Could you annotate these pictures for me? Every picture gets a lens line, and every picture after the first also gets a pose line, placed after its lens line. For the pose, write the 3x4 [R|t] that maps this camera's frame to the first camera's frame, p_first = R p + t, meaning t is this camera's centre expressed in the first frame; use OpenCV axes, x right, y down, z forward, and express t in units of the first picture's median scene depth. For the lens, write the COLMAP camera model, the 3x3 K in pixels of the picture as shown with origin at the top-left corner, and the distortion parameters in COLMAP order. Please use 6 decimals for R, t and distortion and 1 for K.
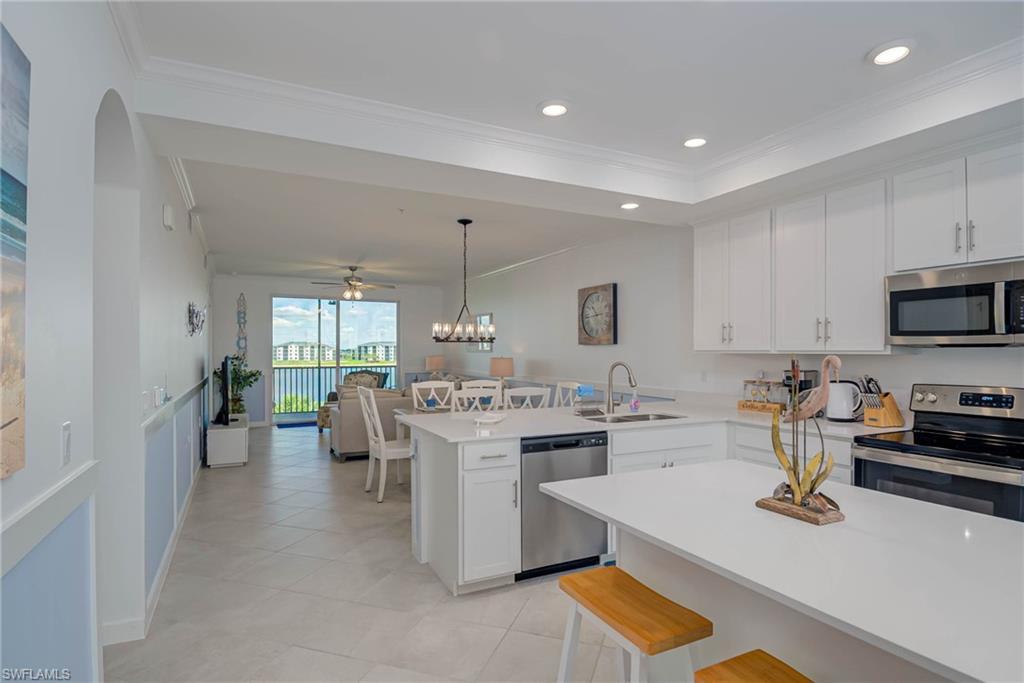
lens RADIAL K [[529.7, 0, 512.1], [0, 529.7, 351.2], [0, 0, 1]] dist [0.005509, -0.006097]
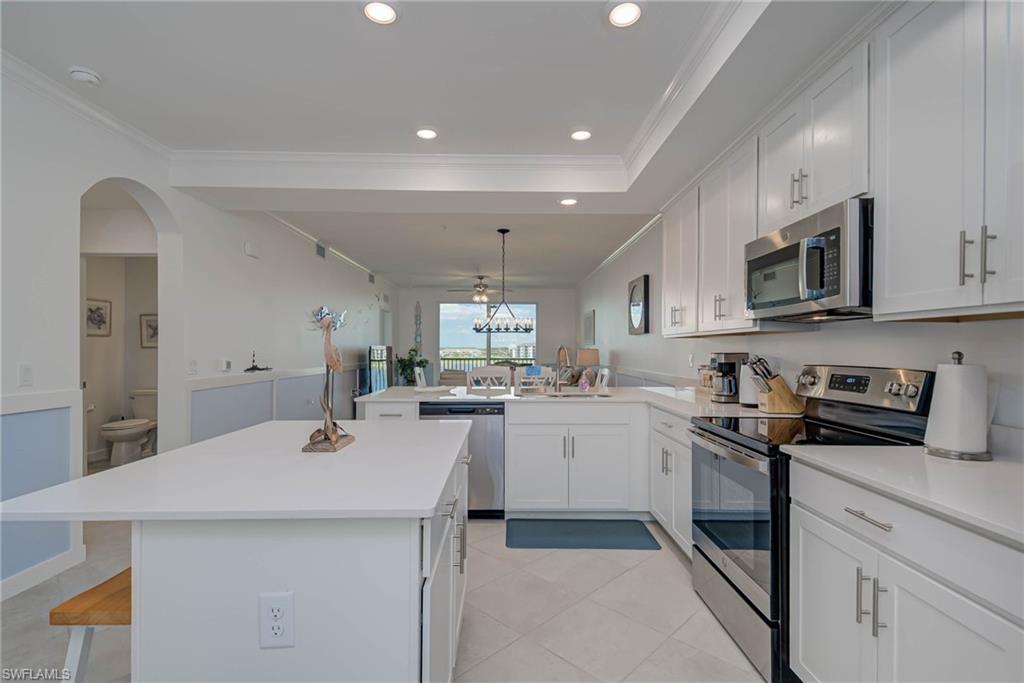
lens RADIAL K [[474.4, 0, 513.0], [0, 474.4, 349.7], [0, 0, 1]] dist [0.012481, -0.003007]
pose [[0.900695, 0.002920, -0.434443, 0.641534], [-0.004303, 0.999988, -0.002200, 0.038448], [0.434431, 0.003851, 0.900697, 0.085616]]
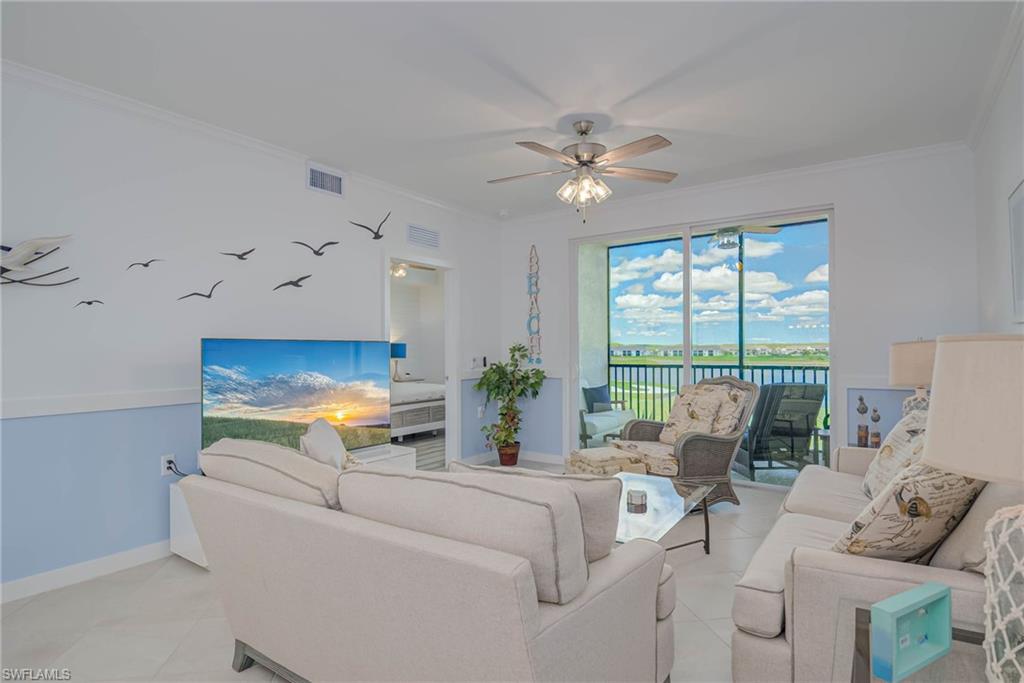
lens RADIAL K [[529.7, 0, 512.4], [0, 529.7, 343.4], [0, 0, 1]] dist [0.005509, -0.006097]
pose [[0.471901, -0.014022, -0.881540, 0.087183], [0.006902, 0.999902, -0.012209, 0.042399], [0.881625, -0.000323, 0.471951, 2.020534]]
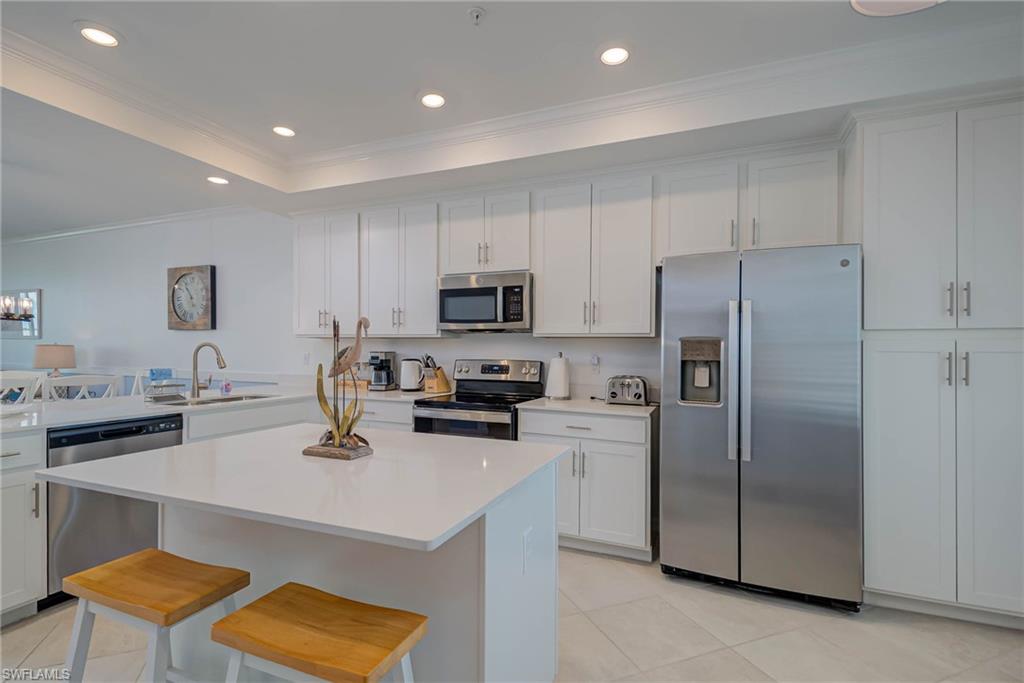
lens RADIAL K [[474.4, 0, 512.8], [0, 474.4, 349.9], [0, 0, 1]] dist [0.012481, -0.003007]
pose [[0.753797, 0.006443, 0.657076, 0.065518], [-0.008802, 0.999961, 0.000293, 0.033513], [-0.657049, -0.006005, 0.753824, -0.010300]]
